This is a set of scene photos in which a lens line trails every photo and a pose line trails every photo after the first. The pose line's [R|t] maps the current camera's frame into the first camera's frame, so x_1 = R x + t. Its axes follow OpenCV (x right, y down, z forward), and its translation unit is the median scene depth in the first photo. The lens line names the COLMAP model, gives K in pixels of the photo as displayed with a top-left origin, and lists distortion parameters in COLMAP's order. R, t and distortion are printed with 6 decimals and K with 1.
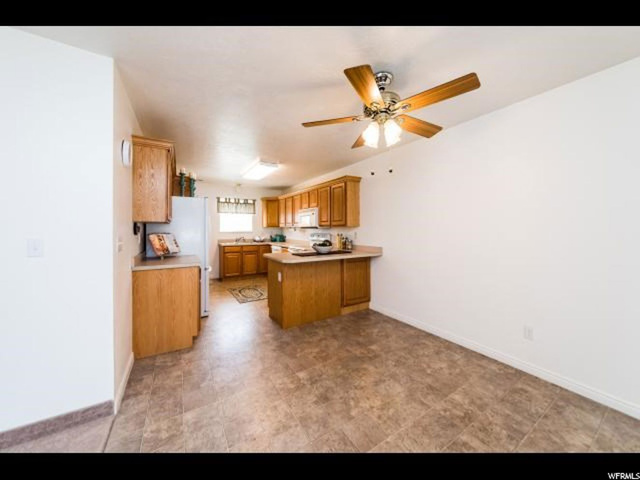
lens RADIAL K [[228.6, 0, 315.1], [0, 228.6, 224.0], [0, 0, 1]] dist [-0.000765, -0.000656]
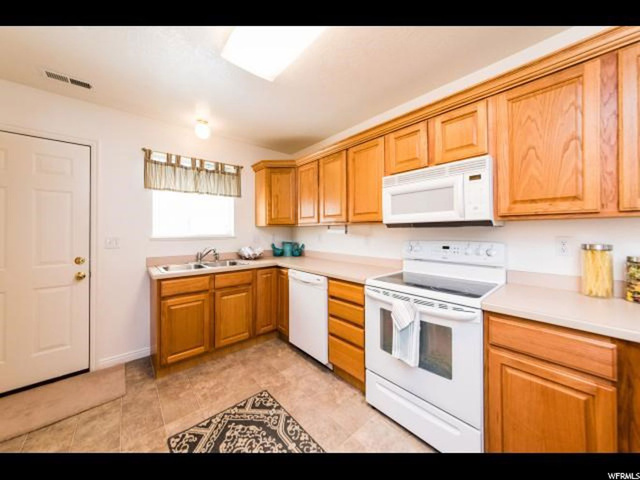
lens RADIAL K [[228.6, 0, 319.8], [0, 228.6, 229.0], [0, 0, 1]] dist [-0.000765, -0.000656]
pose [[0.985832, -0.000941, 0.167732, -0.215406], [-0.000847, 0.999944, 0.010589, 0.016558], [-0.167732, -0.010581, 0.985776, 0.615022]]
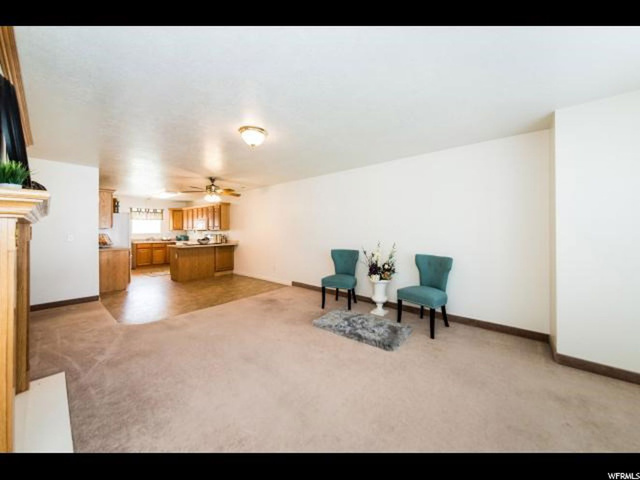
lens RADIAL K [[228.6, 0, 318.8], [0, 228.6, 227.5], [0, 0, 1]] dist [-0.000765, -0.000656]
pose [[0.944819, 0.001903, 0.327588, 0.194371], [-0.004324, 0.999968, 0.006664, -0.016126], [-0.327565, -0.007713, 0.944797, -0.680779]]
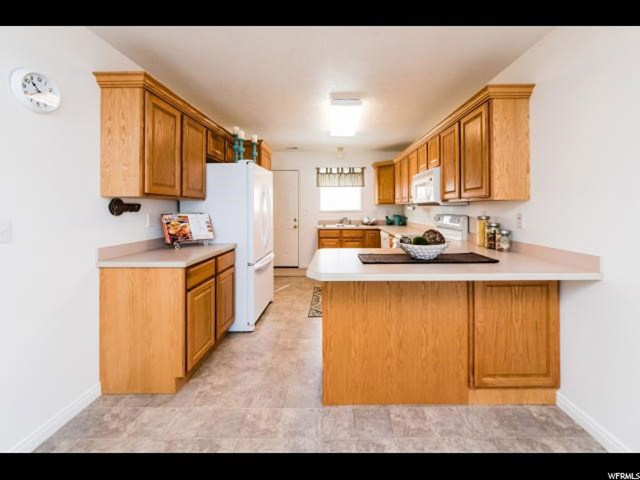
lens RADIAL K [[253.3, 0, 332.9], [0, 253.3, 206.6], [0, 0, 1]] dist [-0.012872, -0.000427]
pose [[0.855420, -0.004881, -0.517913, 0.088332], [0.015109, 0.999765, 0.015534, 0.007325], [0.517715, -0.021113, 0.855292, 0.289786]]
